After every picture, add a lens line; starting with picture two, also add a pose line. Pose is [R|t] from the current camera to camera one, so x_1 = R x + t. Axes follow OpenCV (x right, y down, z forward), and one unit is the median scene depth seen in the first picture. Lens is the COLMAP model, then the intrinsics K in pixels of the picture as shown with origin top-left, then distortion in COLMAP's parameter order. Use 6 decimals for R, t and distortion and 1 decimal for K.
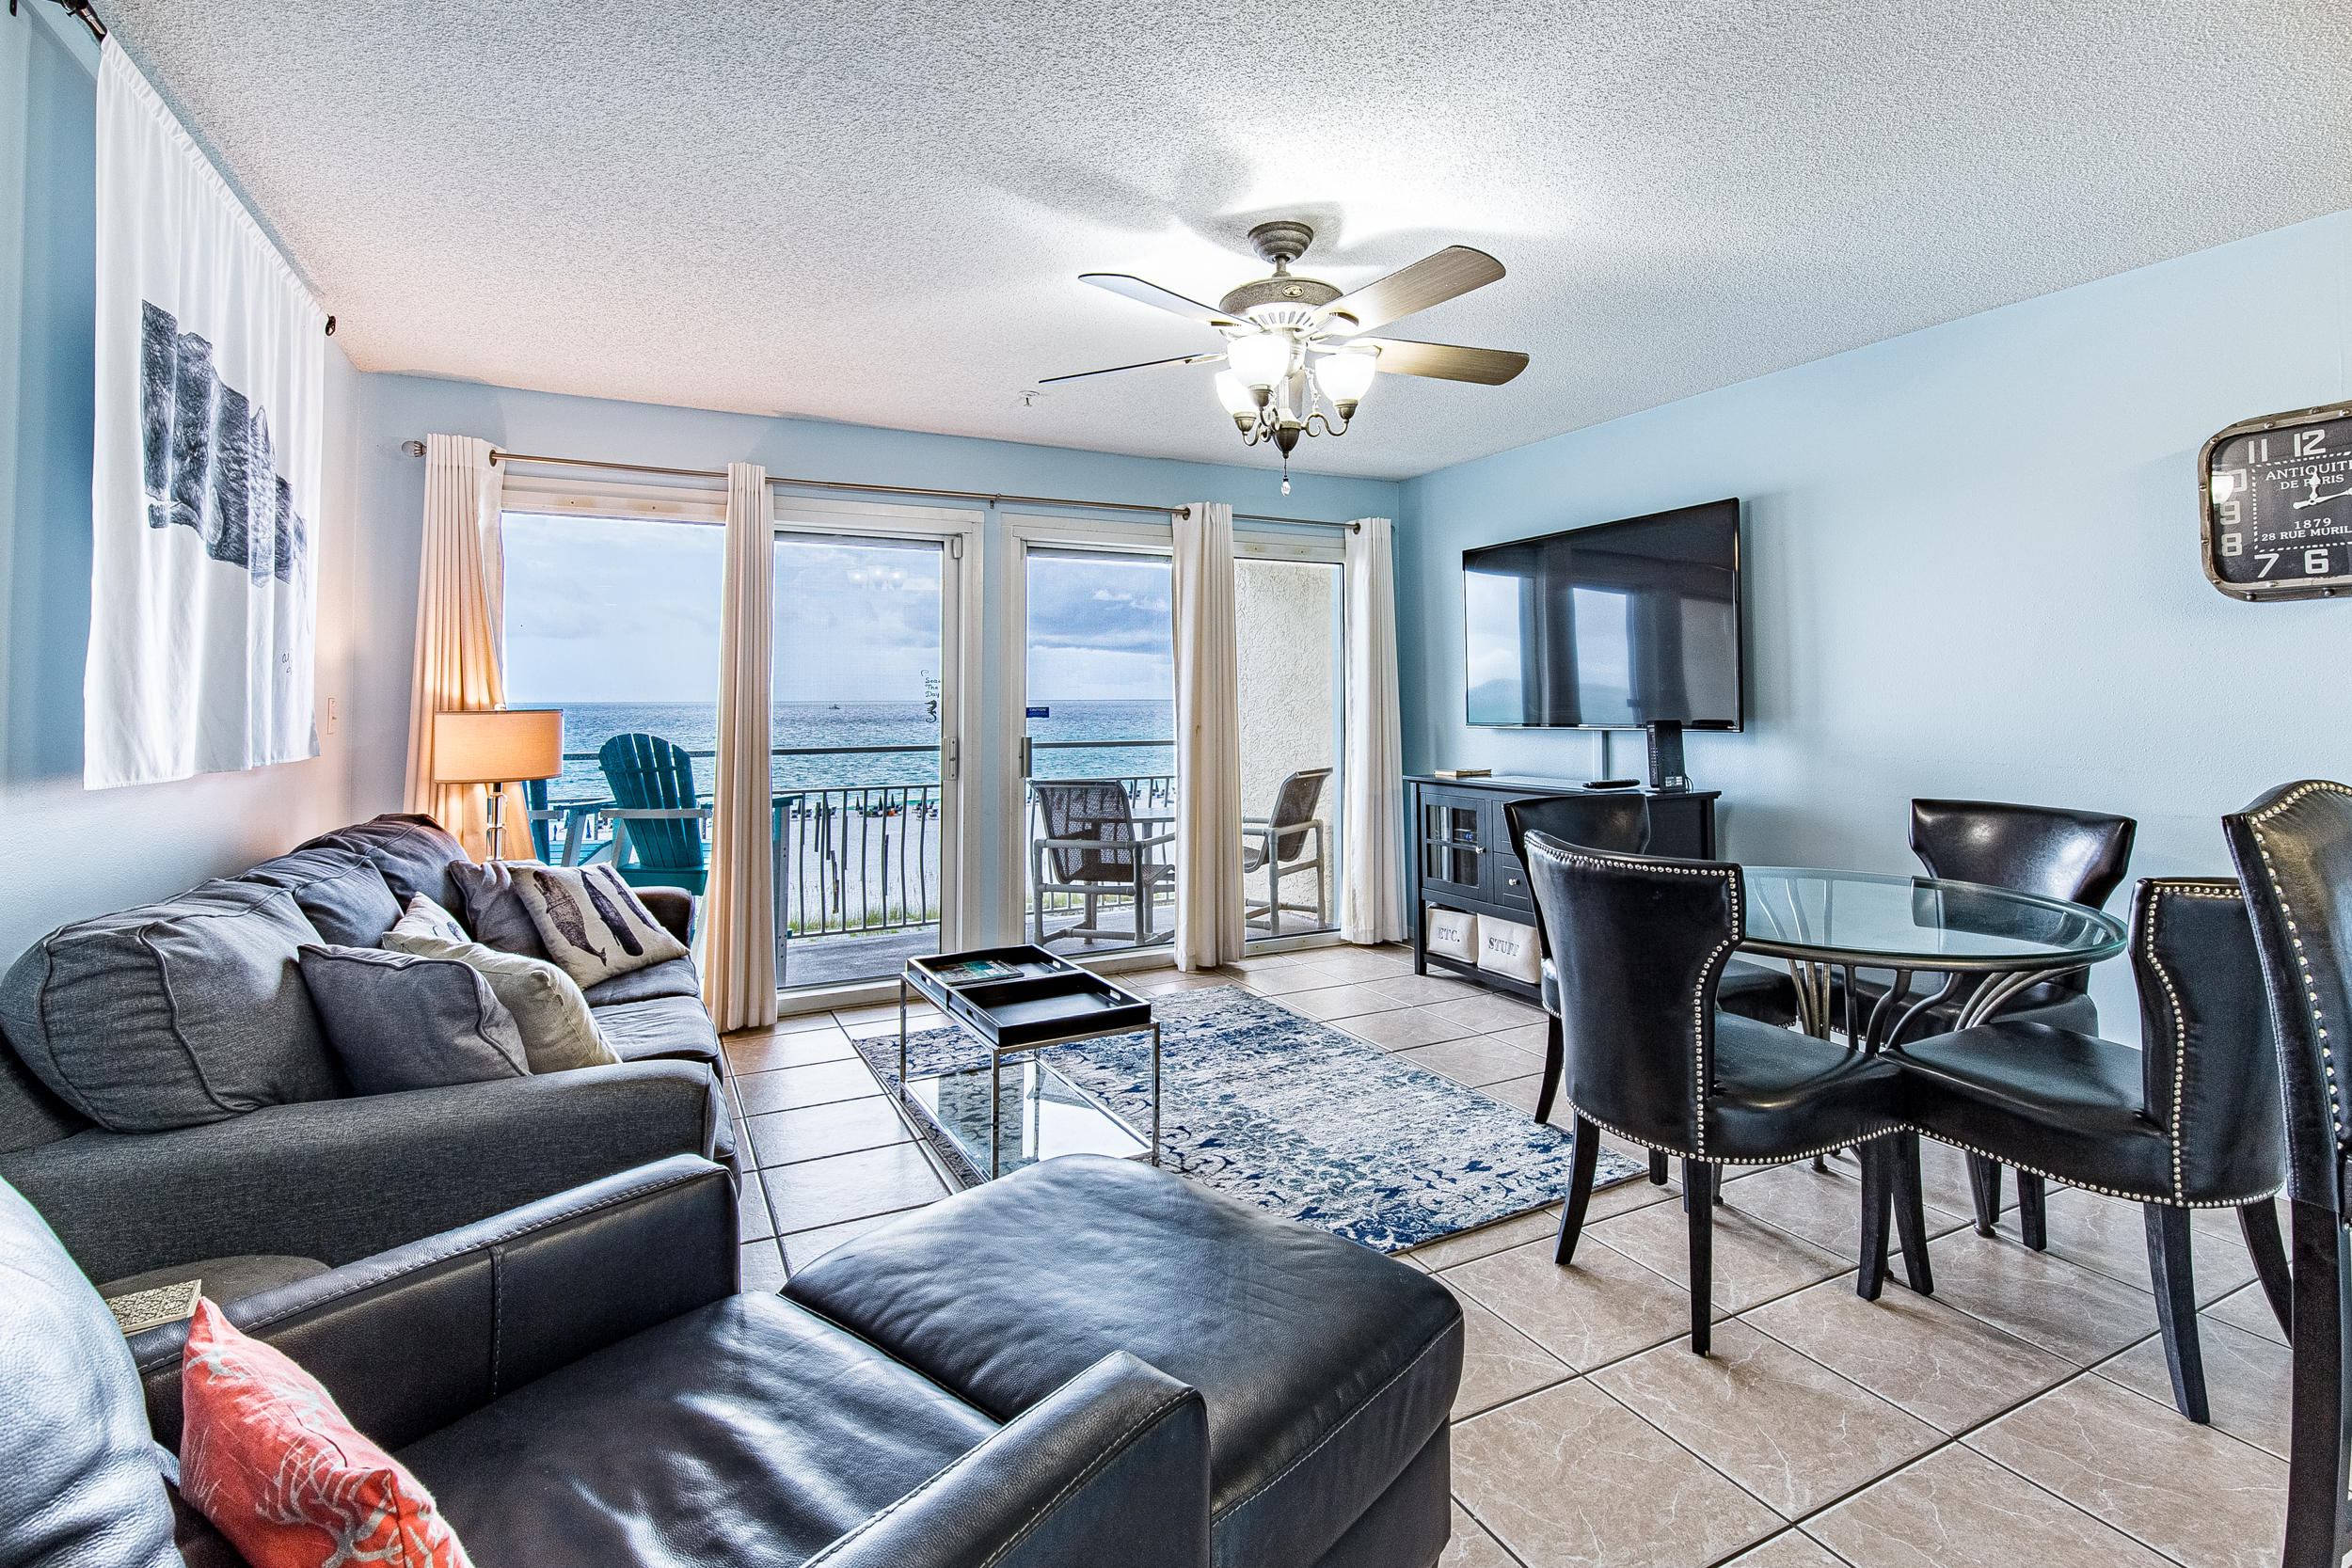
lens RADIAL K [[1093.4, 0, 1192.4], [0, 1093.4, 656.0], [0, 0, 1]] dist [0.002190, 0.000215]
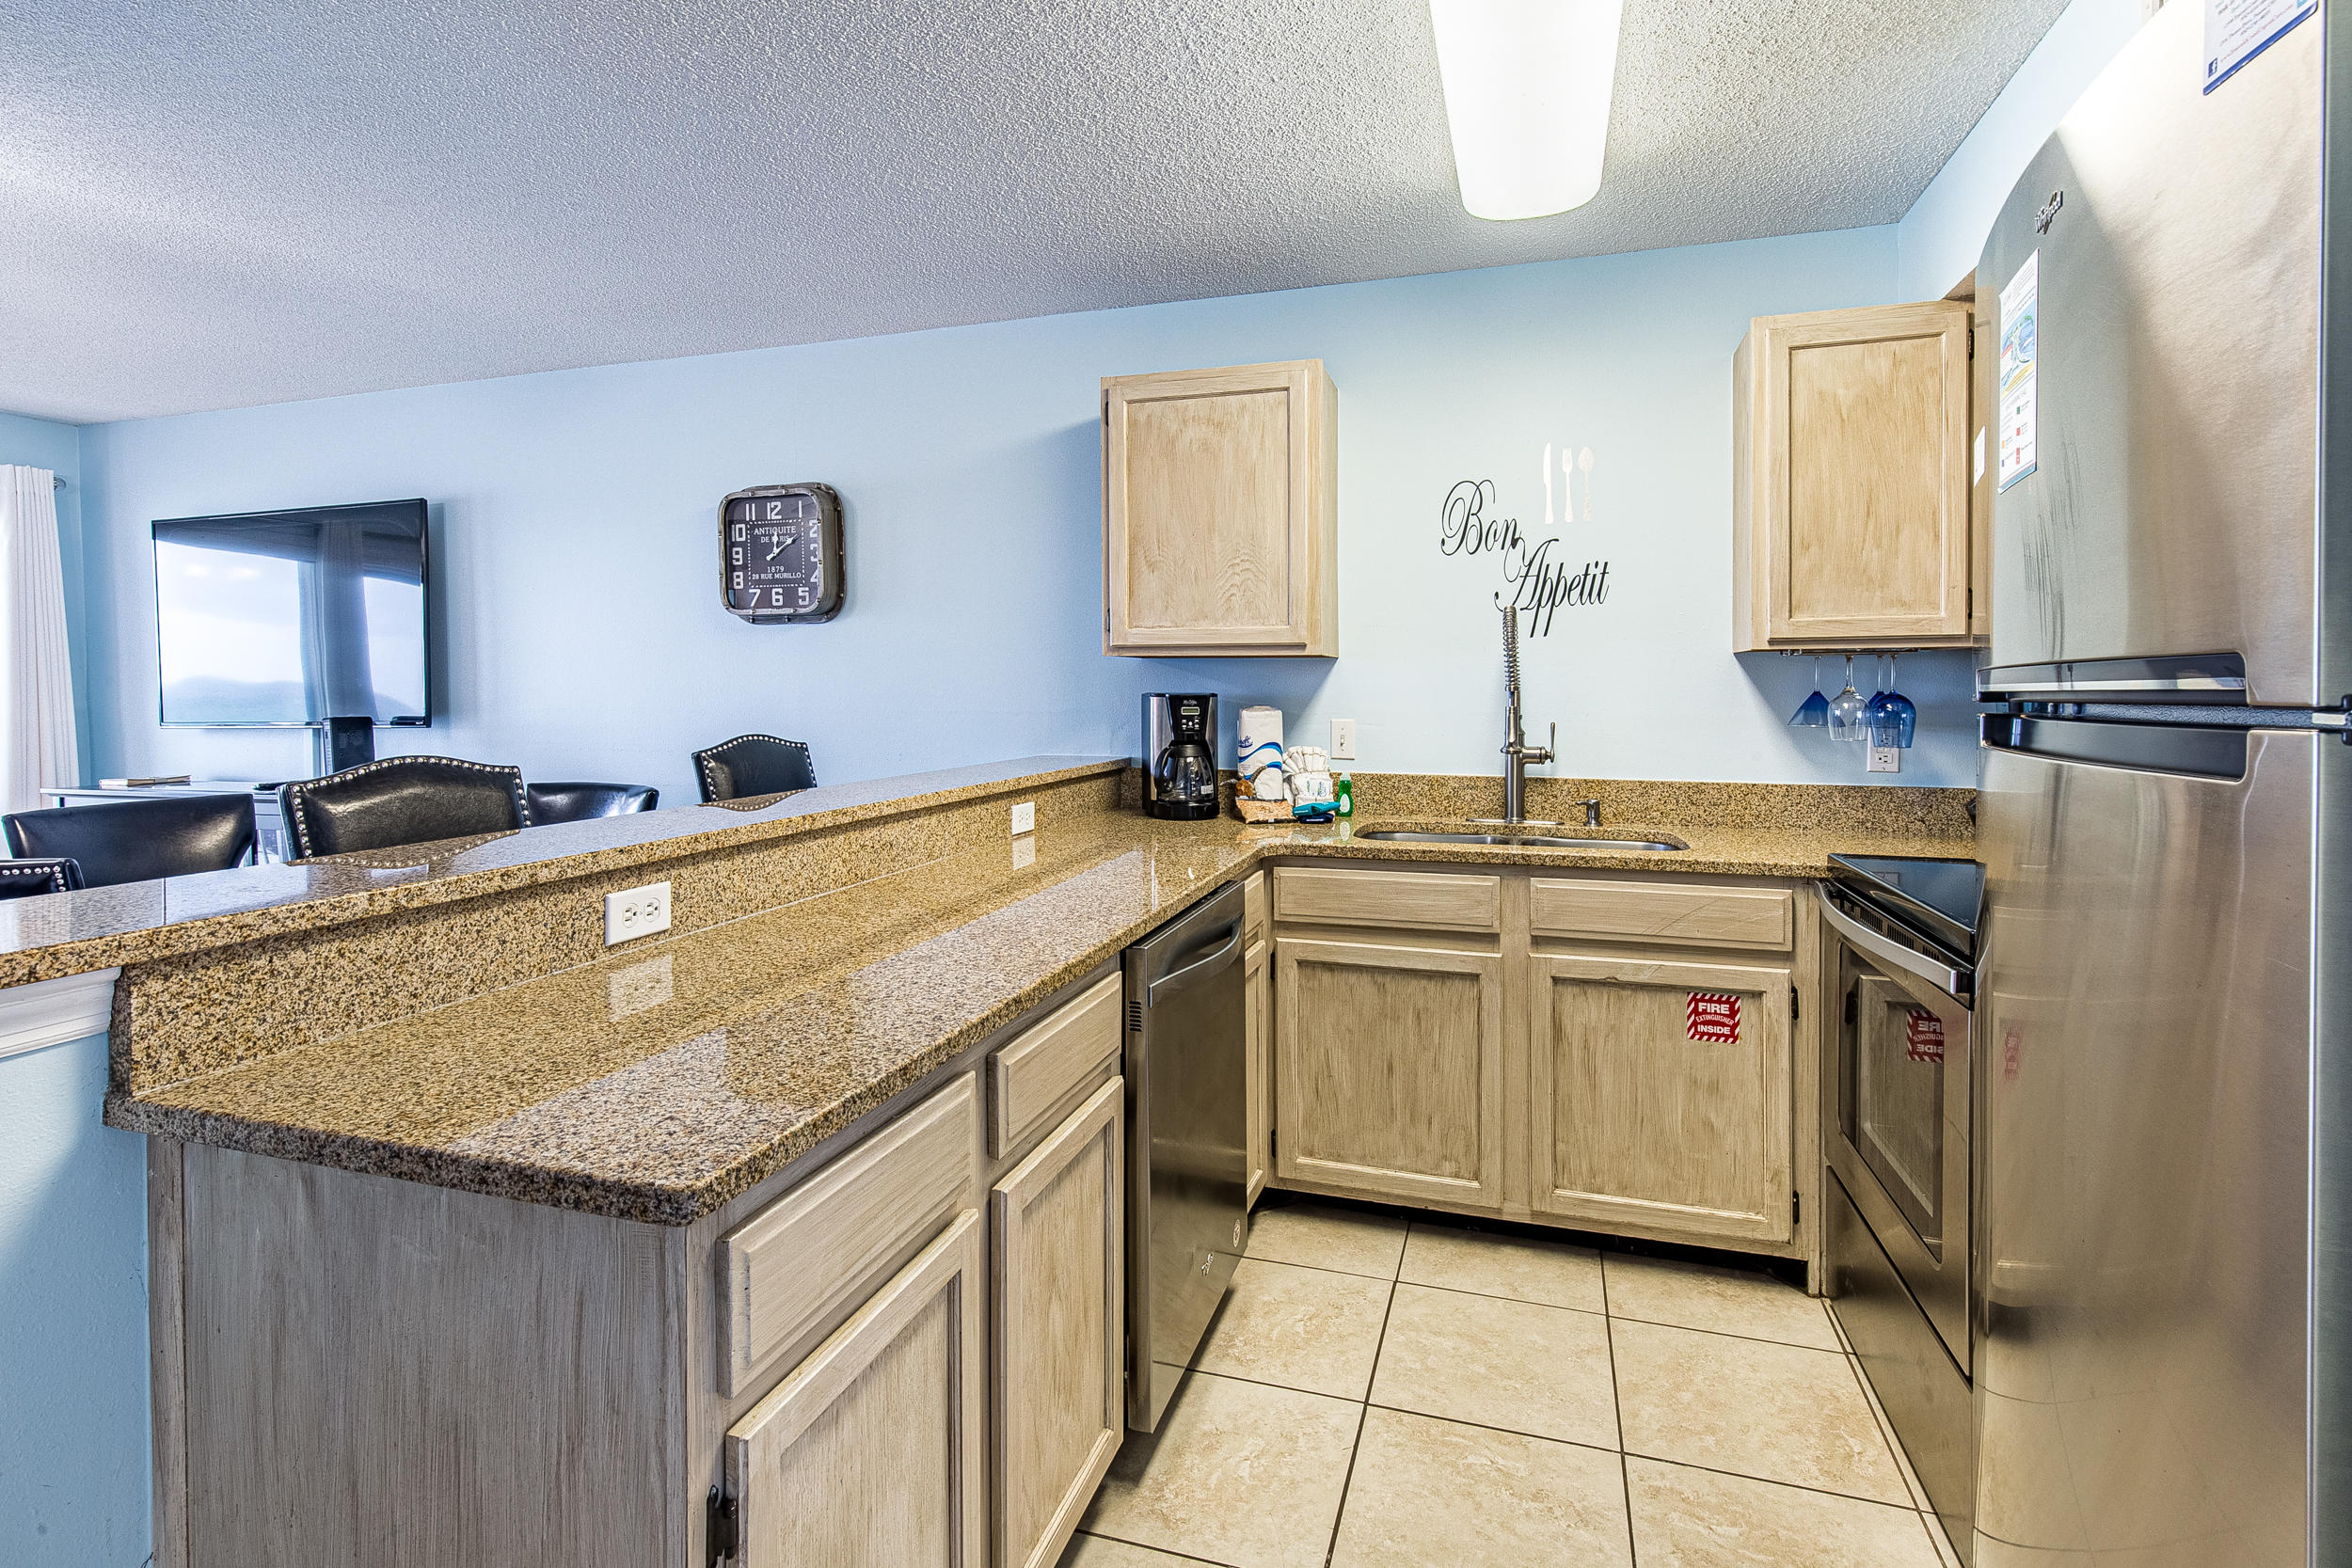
lens RADIAL K [[1097.3, 0, 1176.1], [0, 1097.3, 709.6], [0, 0, 1]] dist [0.005598, 0.000271]
pose [[0.702693, -0.008300, 0.711445, 0.260053], [-0.029129, 0.998758, 0.040423, -0.009772], [-0.710896, -0.049128, 0.701579, -0.230116]]
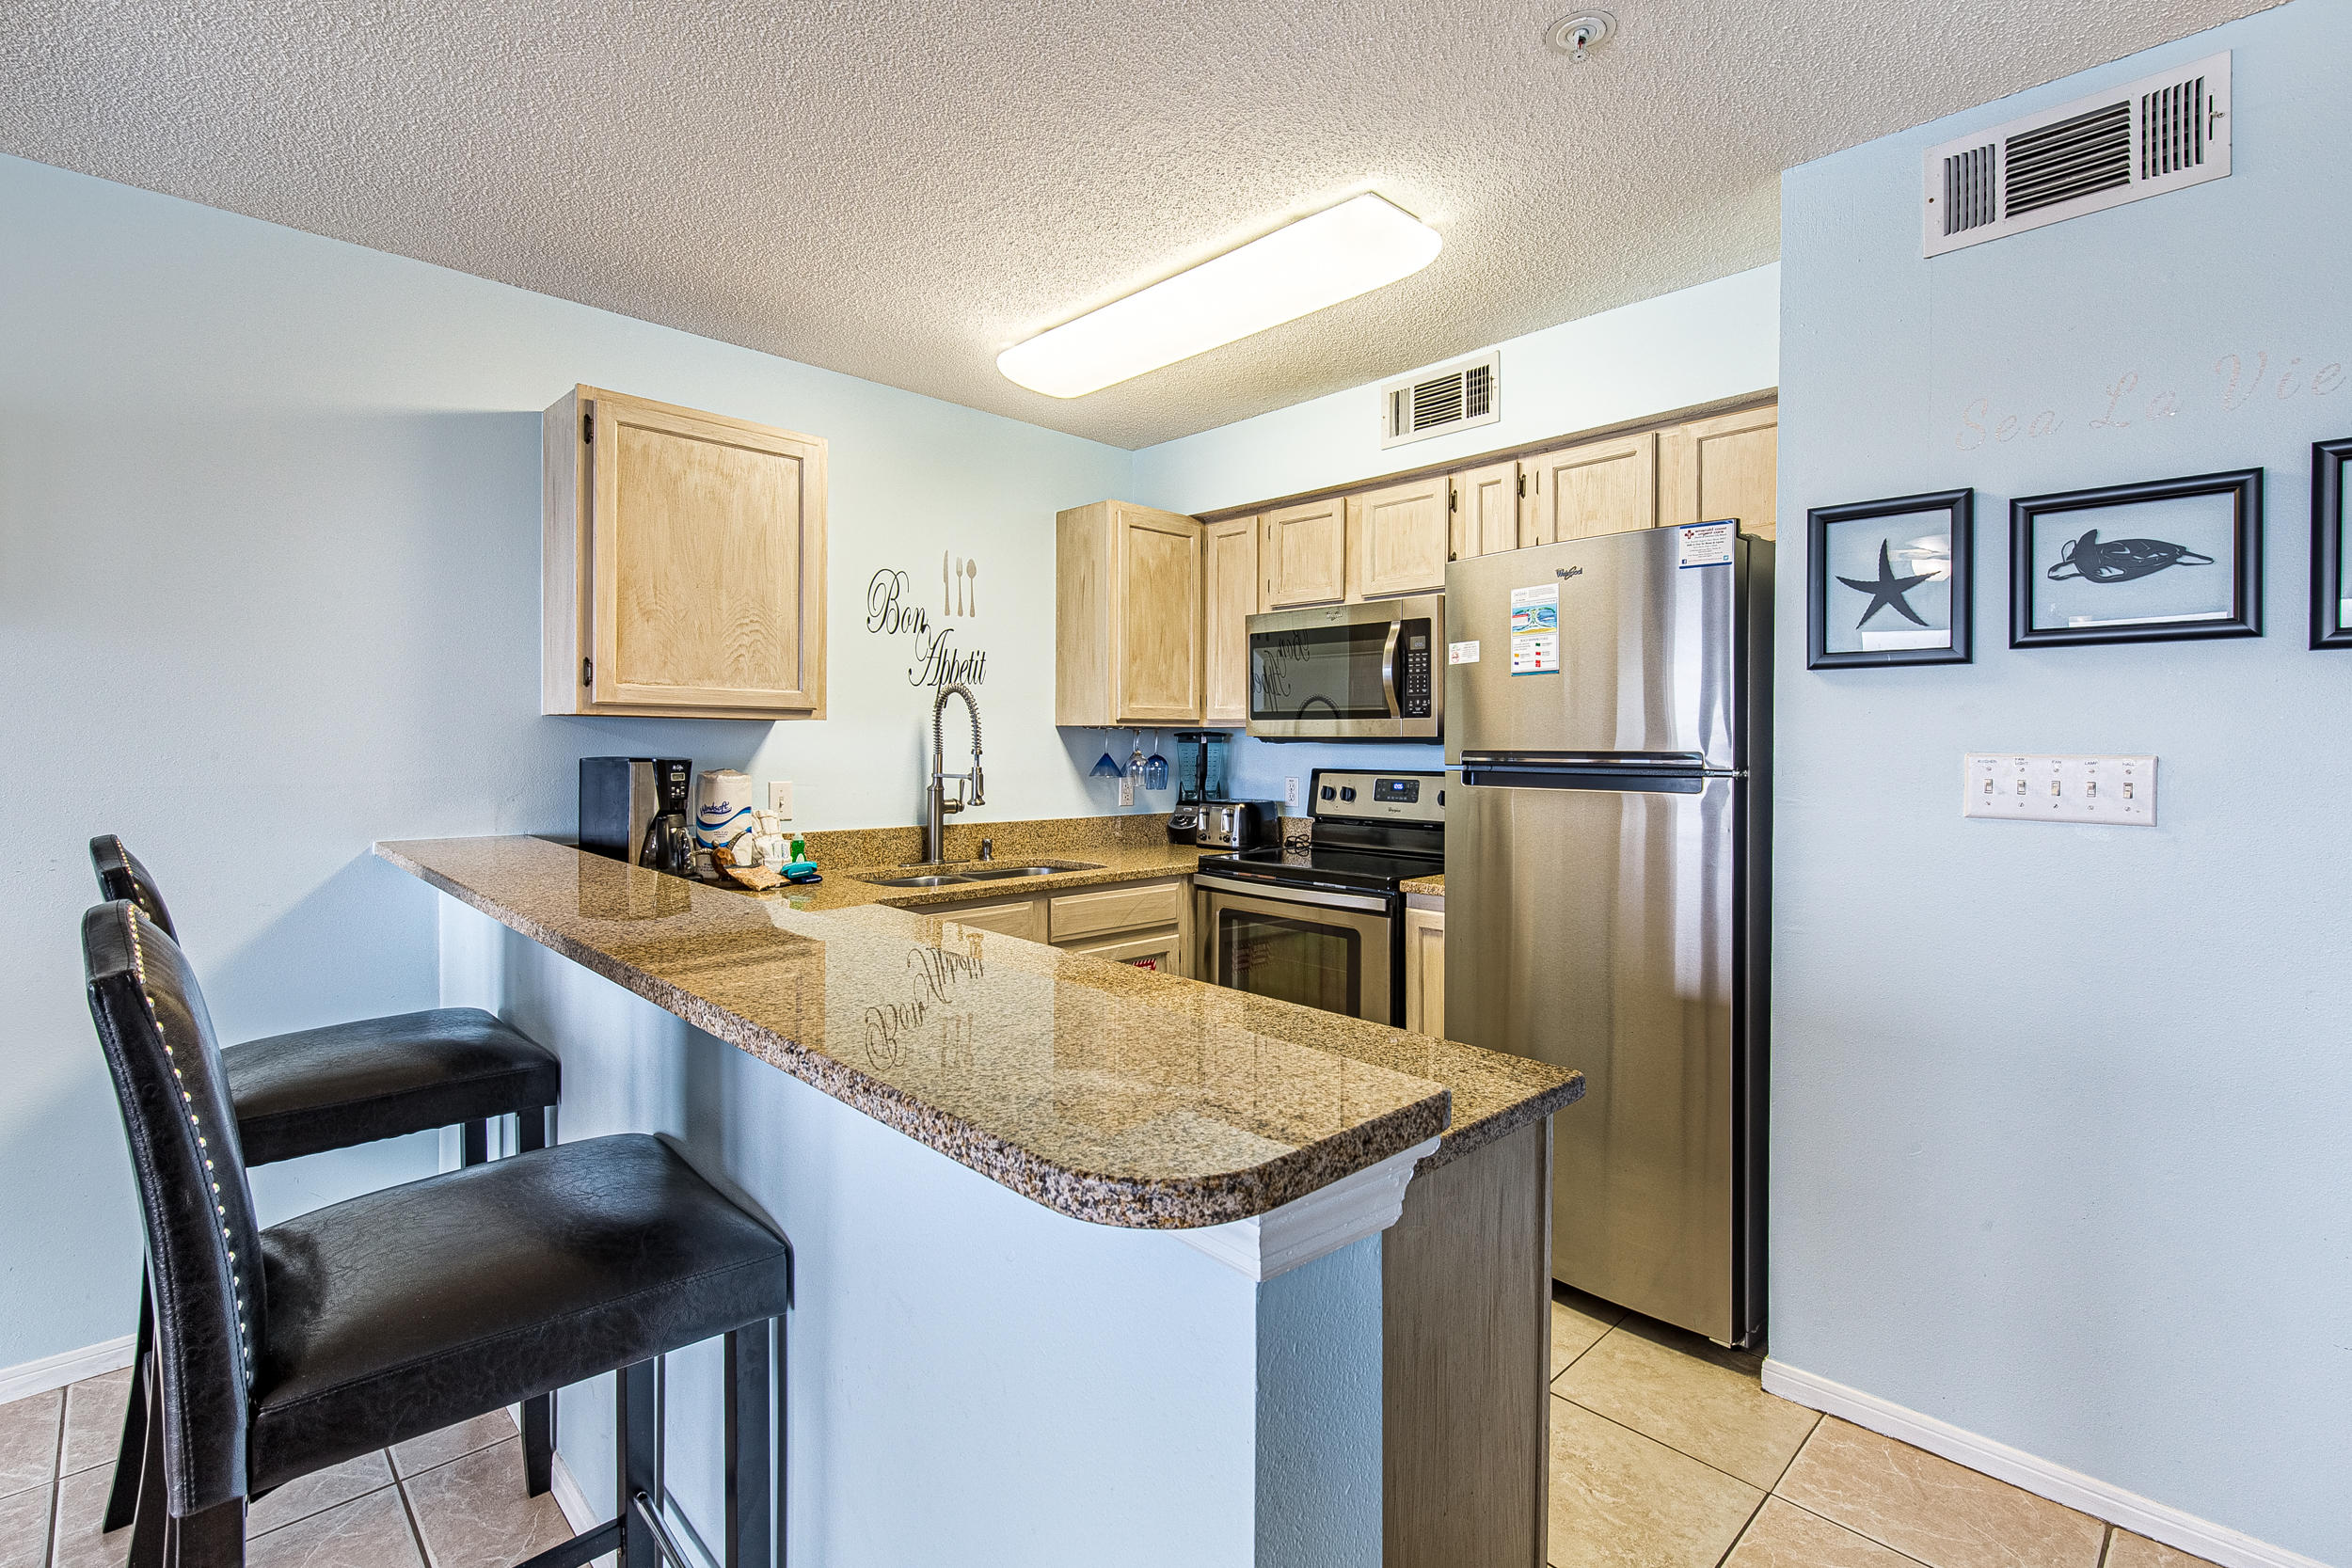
lens RADIAL K [[1084.5, 0, 1173.5], [0, 1084.5, 727.9], [0, 0, 1]] dist [0.001171, -0.000268]
pose [[-0.298463, 0.015365, 0.954297, 0.053925], [-0.040625, 0.998760, -0.028787, -0.002176], [-0.953556, -0.047360, -0.297469, 0.212824]]
